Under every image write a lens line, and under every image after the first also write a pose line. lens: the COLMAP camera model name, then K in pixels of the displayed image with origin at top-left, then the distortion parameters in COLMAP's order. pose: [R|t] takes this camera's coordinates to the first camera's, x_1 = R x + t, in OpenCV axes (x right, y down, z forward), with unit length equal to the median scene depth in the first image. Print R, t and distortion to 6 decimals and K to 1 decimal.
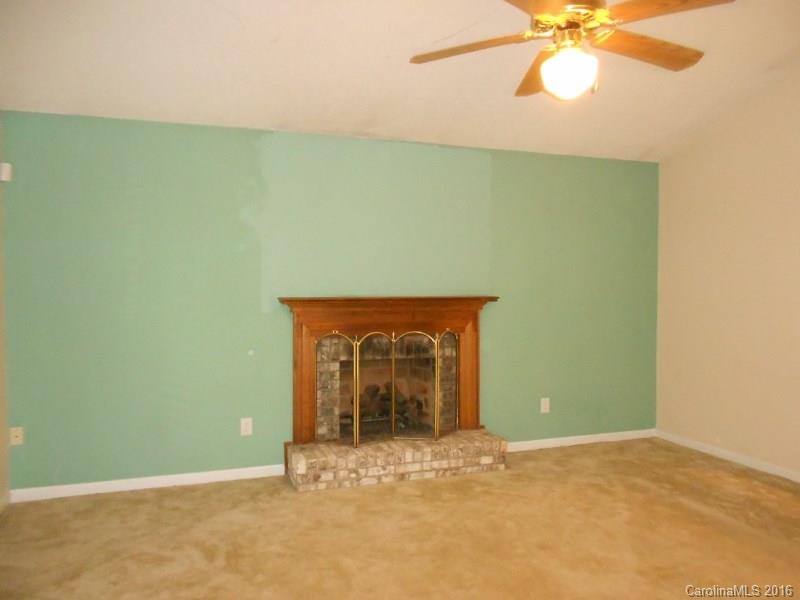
lens RADIAL K [[620.2, 0, 395.2], [0, 620.2, 297.1], [0, 0, 1]] dist [-0.003256, -0.013046]
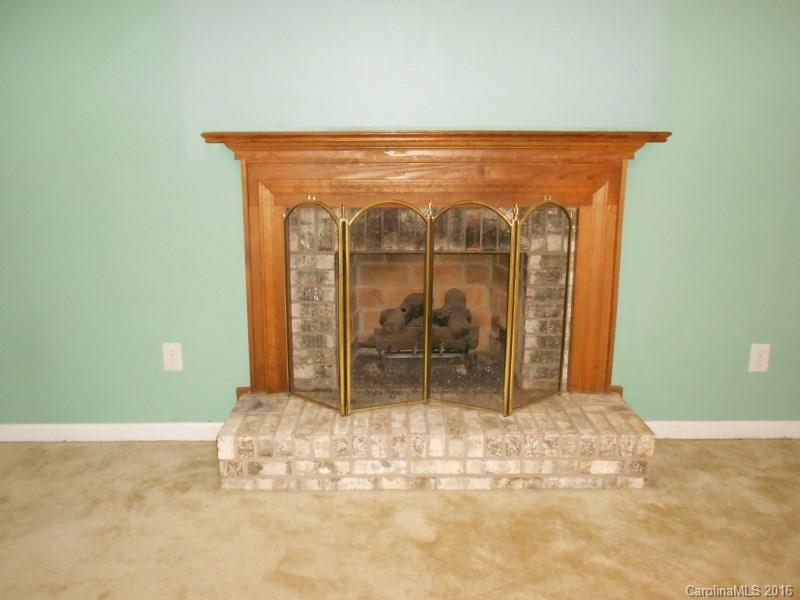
lens RADIAL K [[674.1, 0, 387.6], [0, 674.1, 285.9], [0, 0, 1]] dist [-0.002463, 0.004963]
pose [[0.947579, 0.070690, -0.311604, 0.142472], [-0.008288, 0.980329, 0.197195, 0.016337], [0.319415, -0.184275, 0.929525, 0.476171]]
